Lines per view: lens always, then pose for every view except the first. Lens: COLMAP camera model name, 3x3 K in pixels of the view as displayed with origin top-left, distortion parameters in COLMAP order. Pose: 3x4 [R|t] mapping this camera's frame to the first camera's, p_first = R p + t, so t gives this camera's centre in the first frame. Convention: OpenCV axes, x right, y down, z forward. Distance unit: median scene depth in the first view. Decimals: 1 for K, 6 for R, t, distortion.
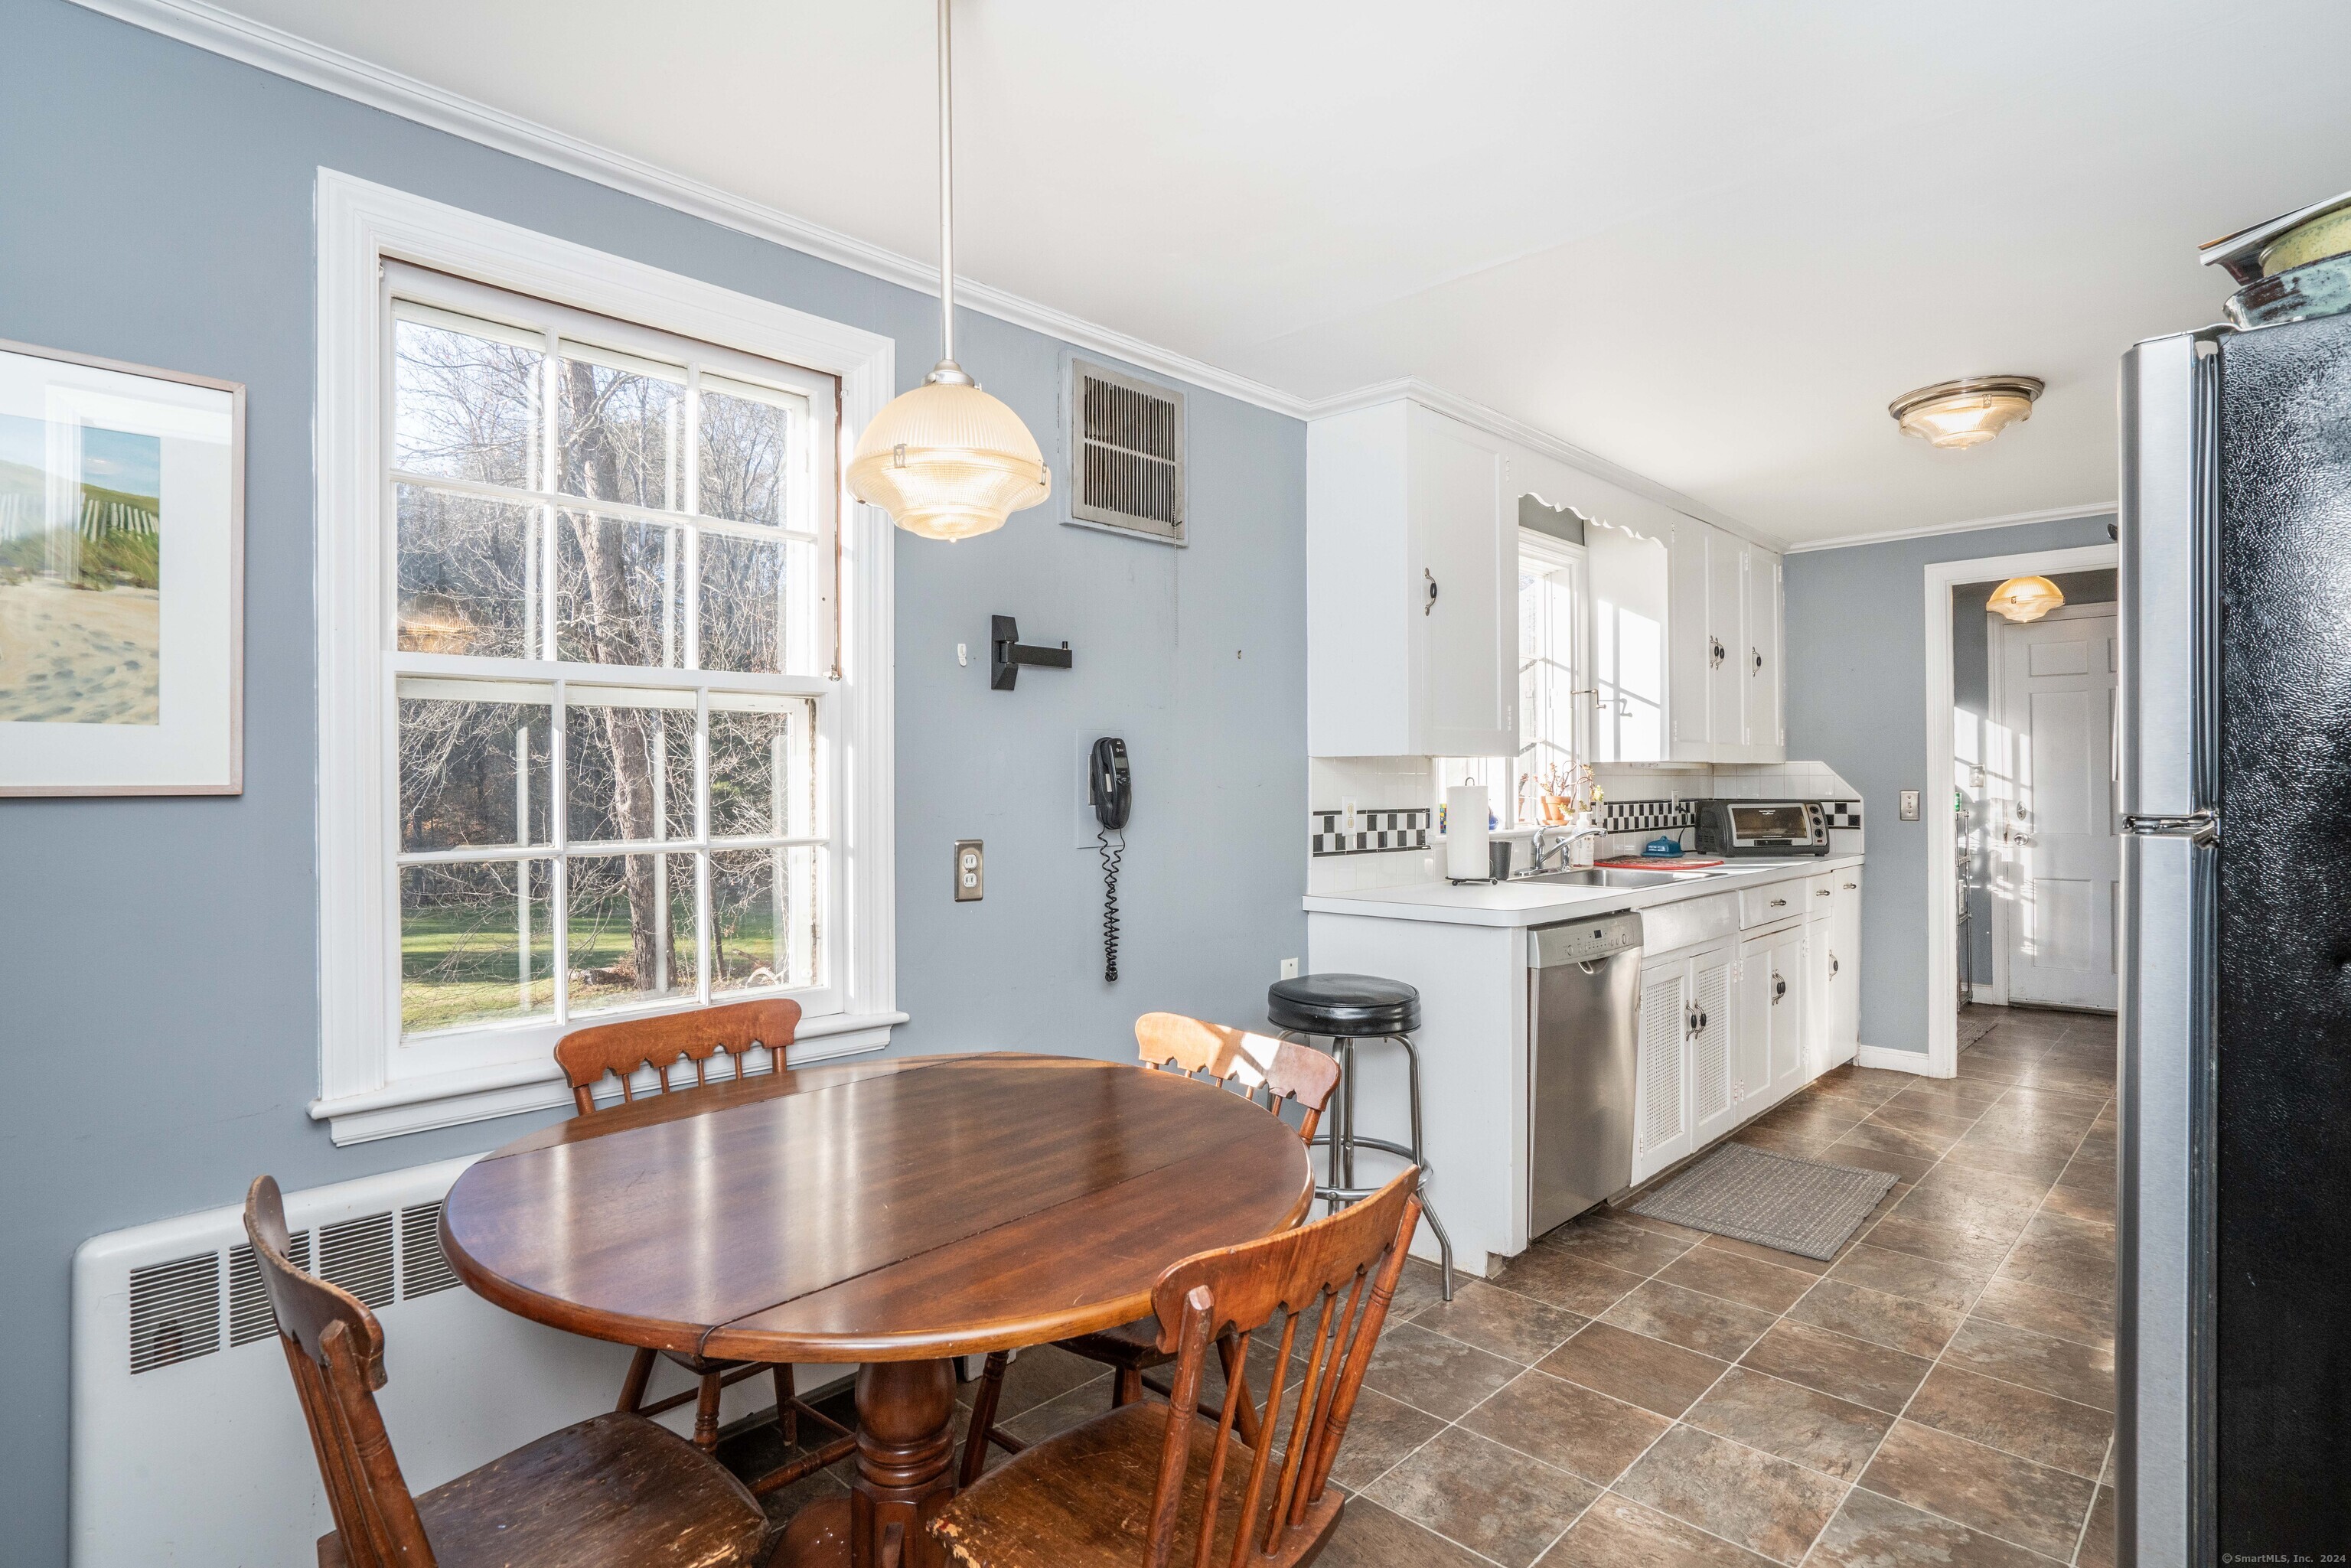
lens RADIAL K [[1197.4, 0, 1164.9], [0, 1197.4, 778.1], [0, 0, 1]] dist [-0.051555, 0.024811]
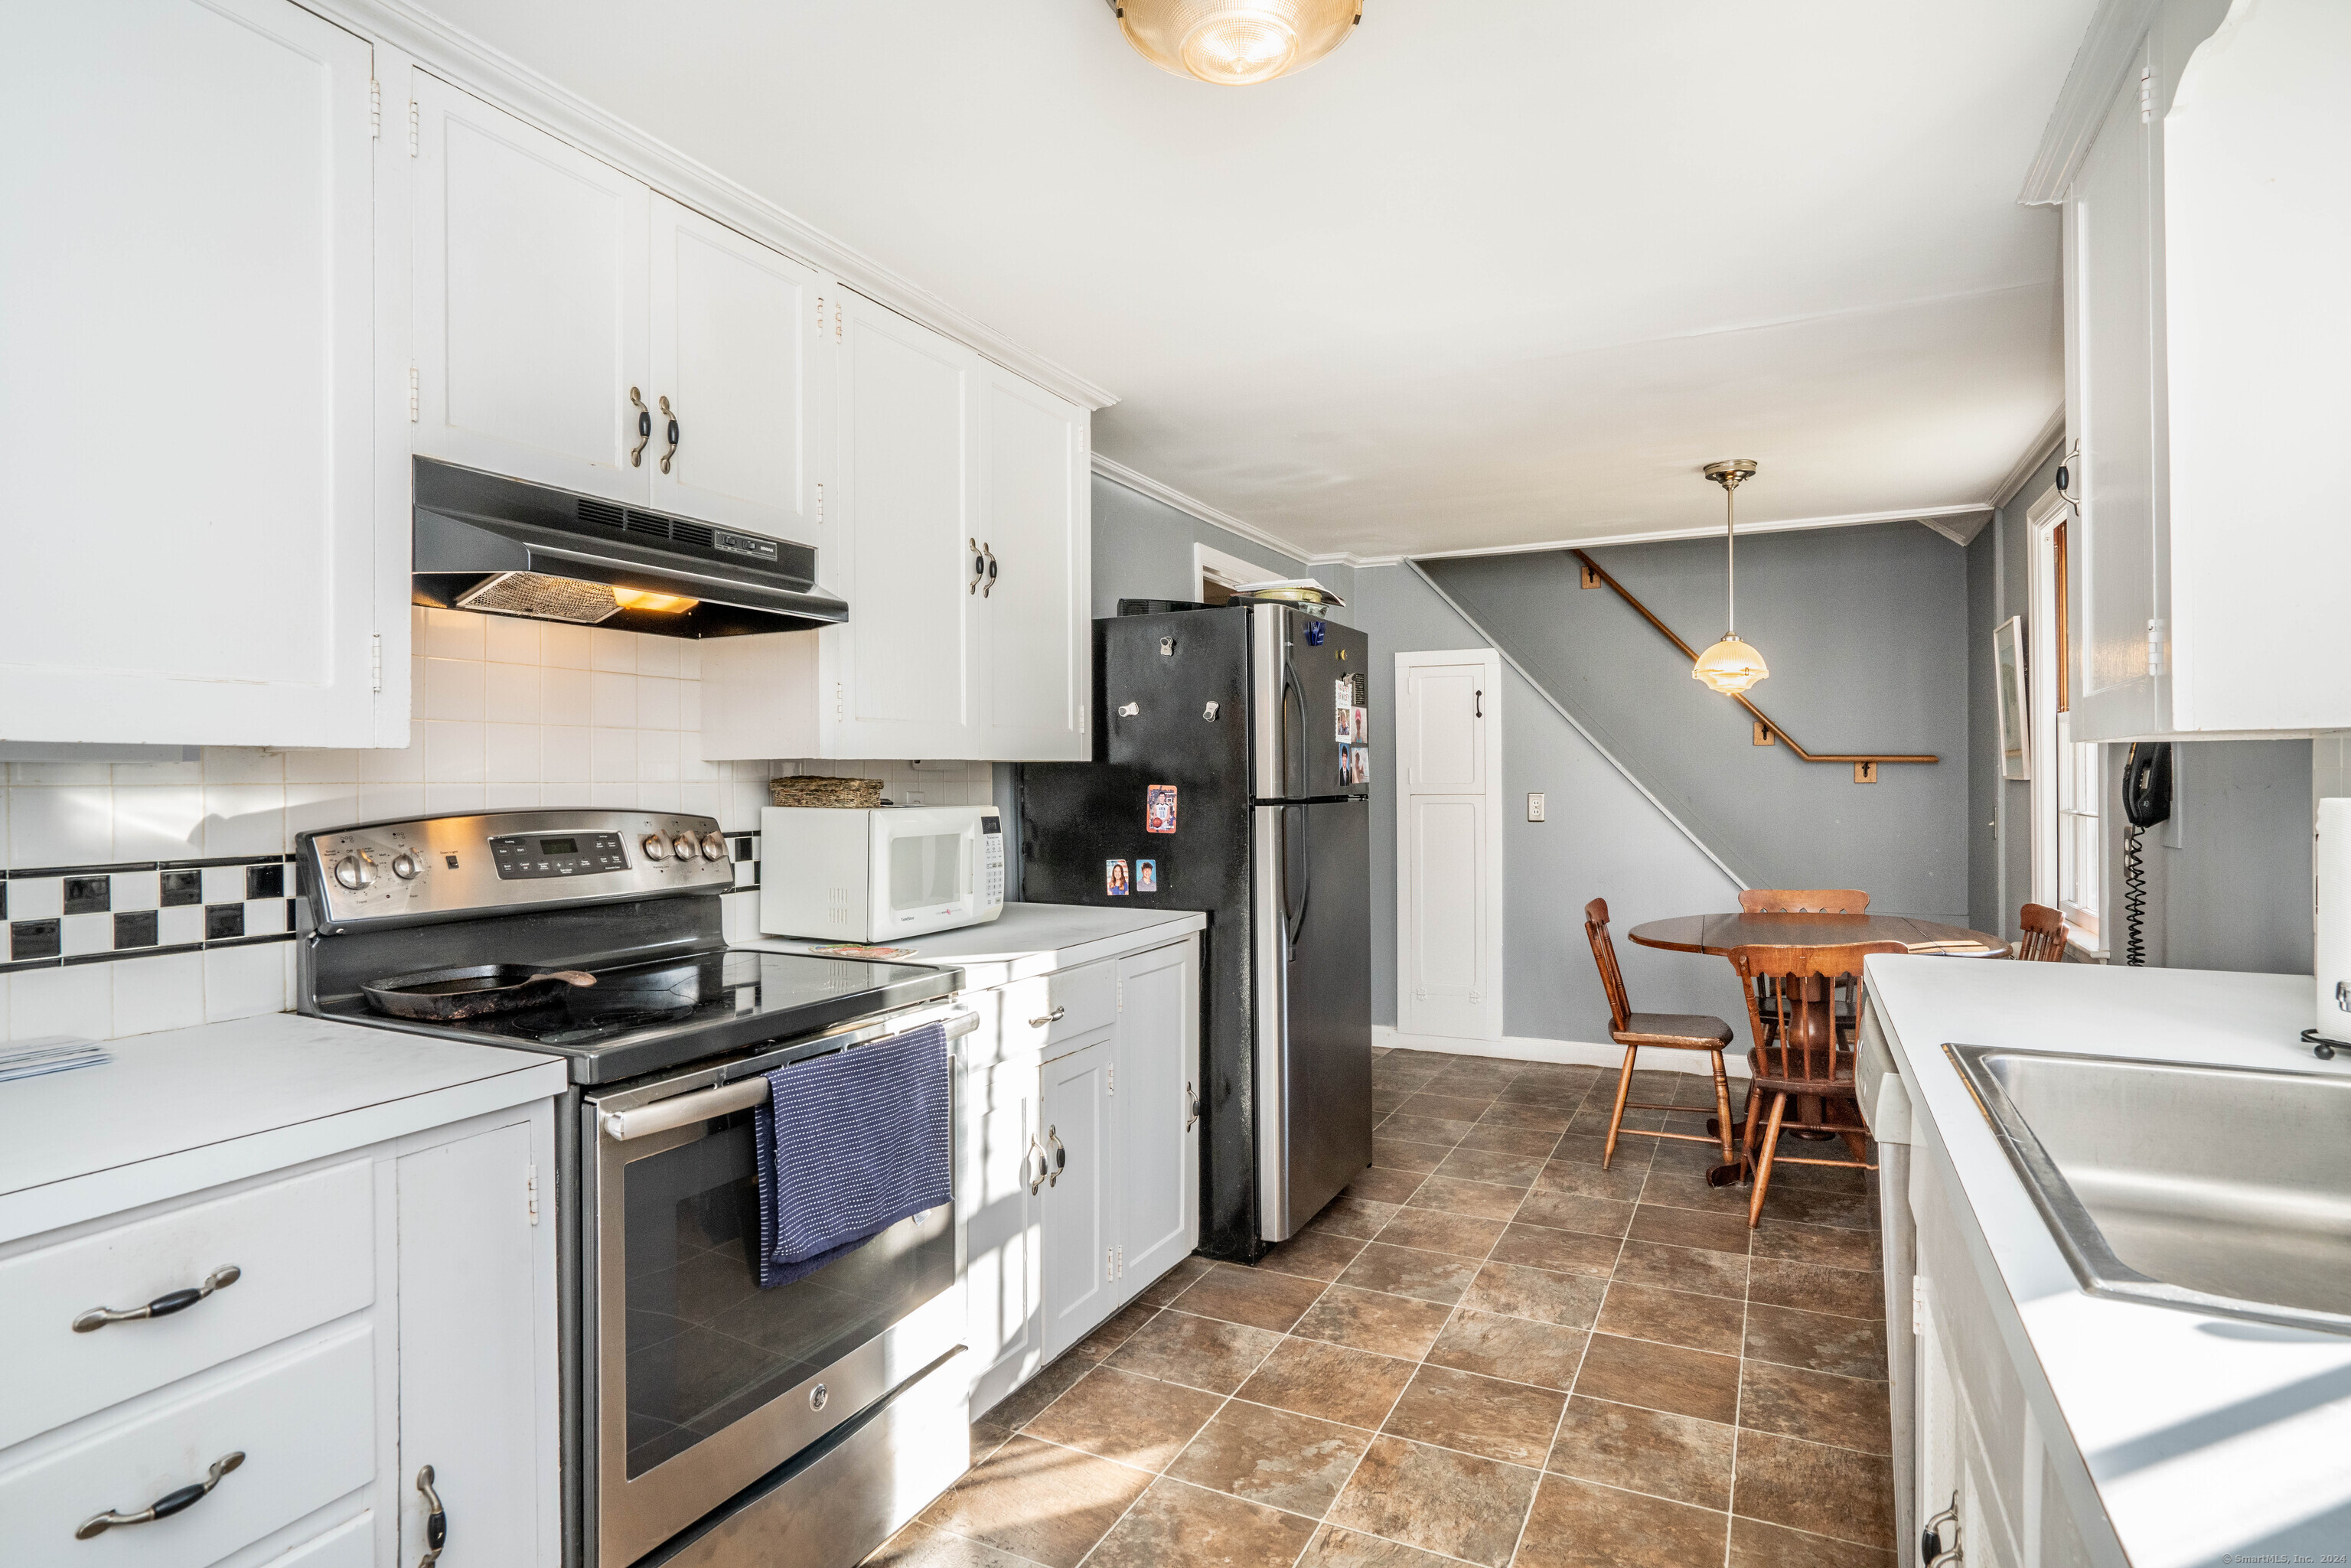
lens RADIAL K [[1203.9, 0, 1181.1], [0, 1203.9, 789.0], [0, 0, 1]] dist [-0.034512, 0.000733]
pose [[-0.950702, 0.011521, -0.309892, 1.052252], [0.008495, 0.999902, 0.011111, -0.006253], [0.309989, 0.007931, -0.950707, 1.770764]]
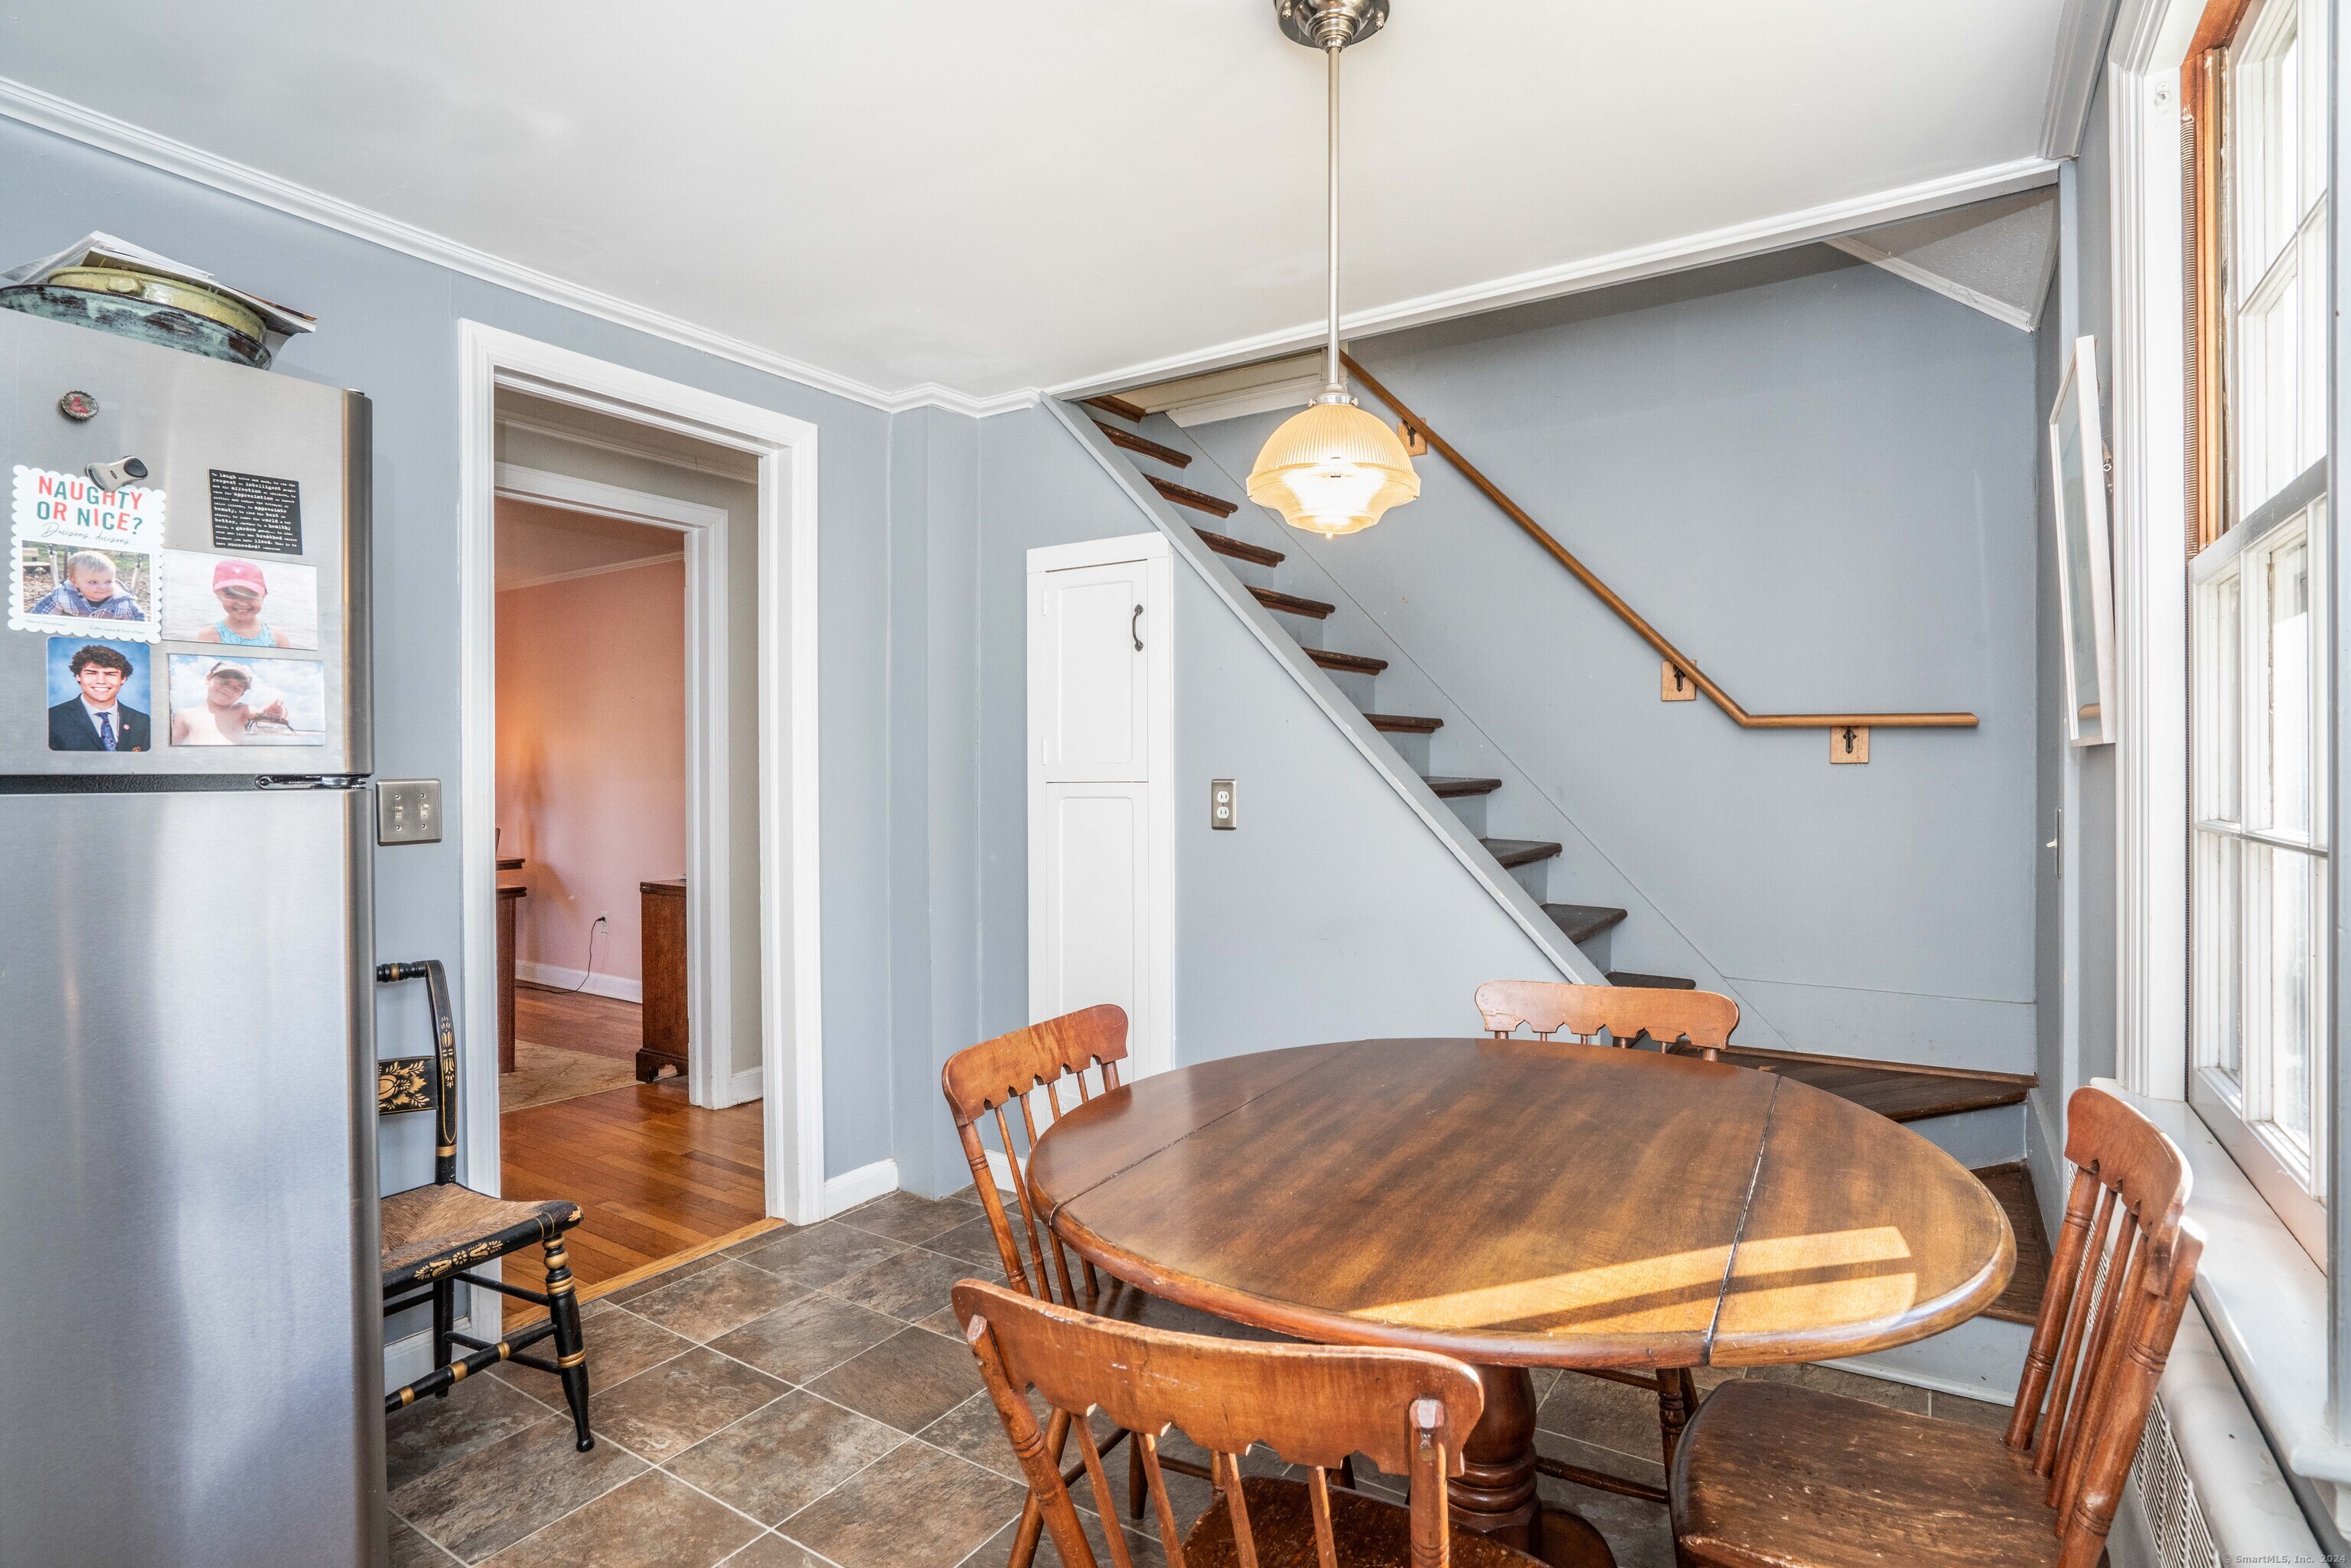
lens RADIAL K [[1169.2, 0, 1175.5], [0, 1169.2, 784.0], [0, 0, 1]] dist [-0.062188, 0.030483]
pose [[-0.980223, 0.009334, -0.197674, 0.109323], [0.007113, 0.999903, 0.011940, 0.019567], [0.197766, 0.010298, -0.980195, 1.123443]]
